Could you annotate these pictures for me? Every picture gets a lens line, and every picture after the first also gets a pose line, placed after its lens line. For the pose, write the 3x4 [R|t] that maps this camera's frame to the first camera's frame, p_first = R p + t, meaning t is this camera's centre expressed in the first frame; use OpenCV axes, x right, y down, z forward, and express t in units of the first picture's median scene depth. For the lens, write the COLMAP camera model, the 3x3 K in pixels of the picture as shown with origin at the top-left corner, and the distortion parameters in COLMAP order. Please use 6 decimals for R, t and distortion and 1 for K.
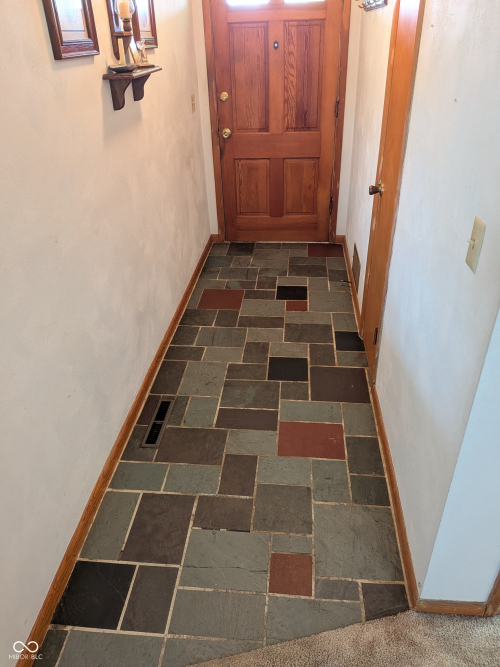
lens RADIAL K [[486.8, 0, 244.1], [0, 486.8, 345.6], [0, 0, 1]] dist [0.078090, -0.120570]
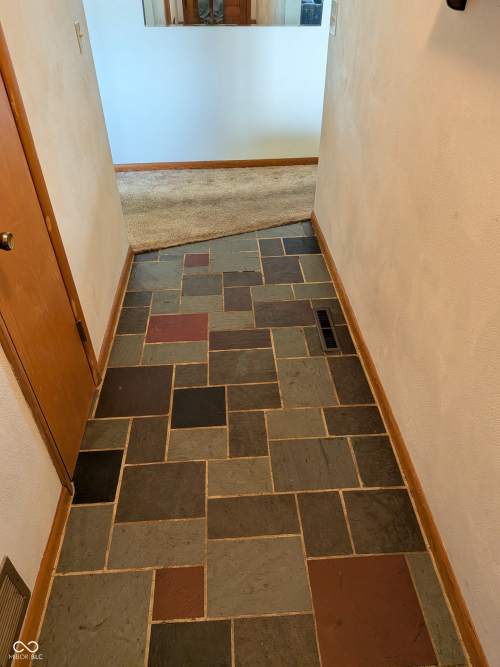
lens RADIAL K [[486.8, 0, 244.1], [0, 486.8, 345.6], [0, 0, 1]] dist [0.078090, -0.120570]
pose [[-0.987346, 0.132647, -0.086901, 0.081354], [-0.041152, 0.314902, 0.948232, -0.742573], [0.153146, 0.939809, -0.305458, 1.247715]]
